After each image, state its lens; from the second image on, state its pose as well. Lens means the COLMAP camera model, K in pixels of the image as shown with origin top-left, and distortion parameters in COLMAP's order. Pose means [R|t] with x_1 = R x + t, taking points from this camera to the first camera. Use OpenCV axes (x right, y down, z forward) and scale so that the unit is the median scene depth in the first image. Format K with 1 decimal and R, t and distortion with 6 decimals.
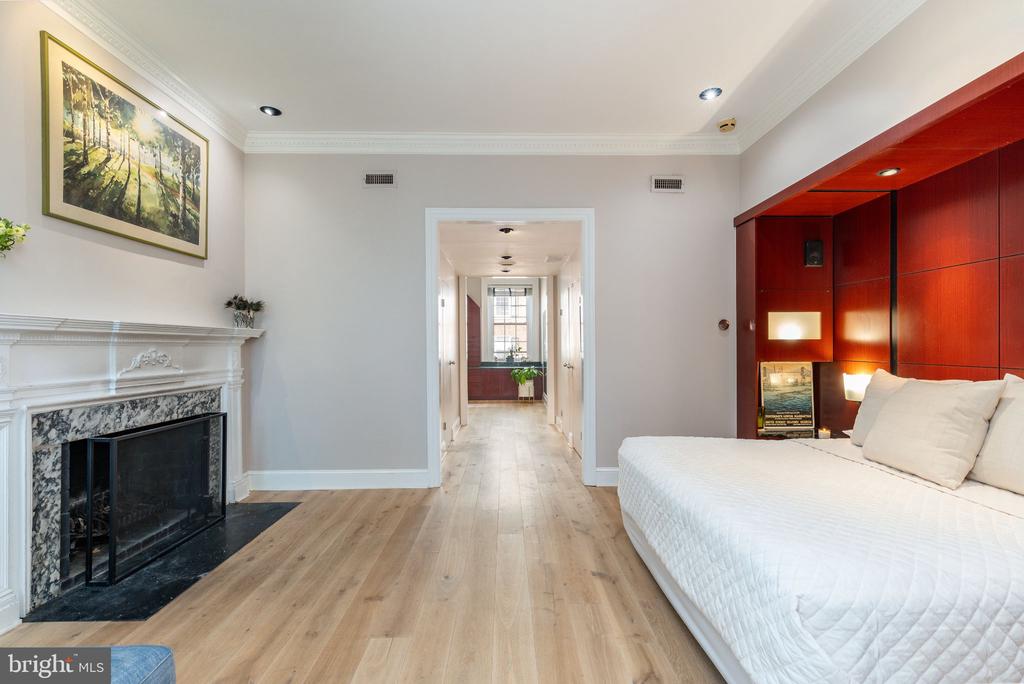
lens RADIAL K [[458.5, 0, 513.7], [0, 458.5, 345.9], [0, 0, 1]] dist [-0.000837, -0.000429]
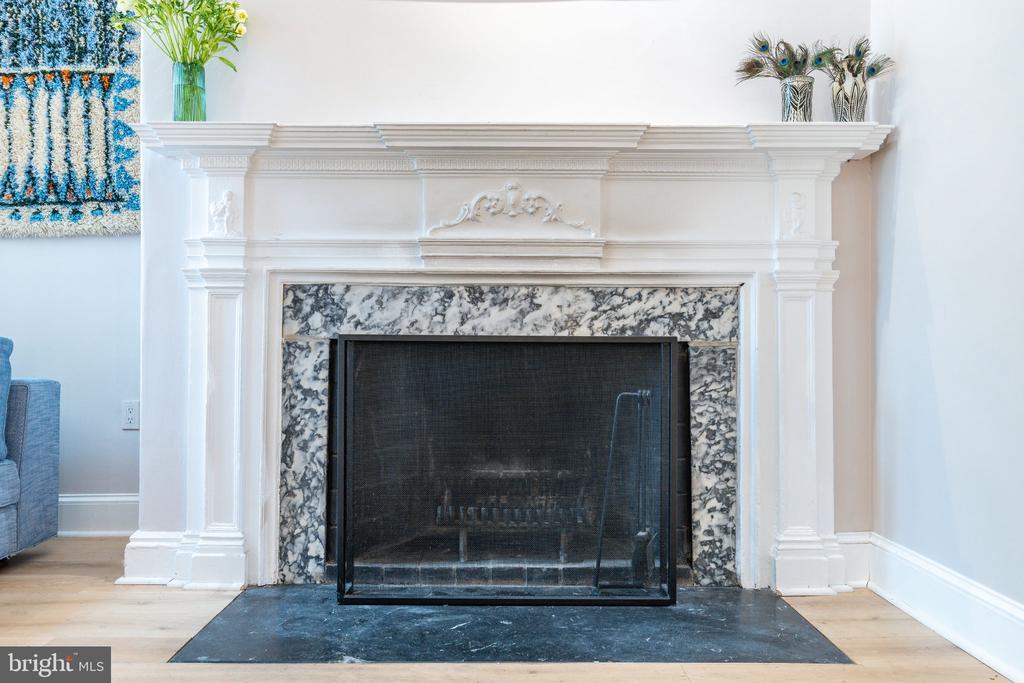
lens RADIAL K [[806.9, 0, 513.1], [0, 806.9, 335.3], [0, 0, 1]] dist [0.000792, 0.000634]
pose [[-0.005148, -0.001884, -0.999985, 0.091361], [-0.002272, 0.999996, -0.001872, 0.211876], [0.999984, 0.002262, -0.005153, 1.260202]]
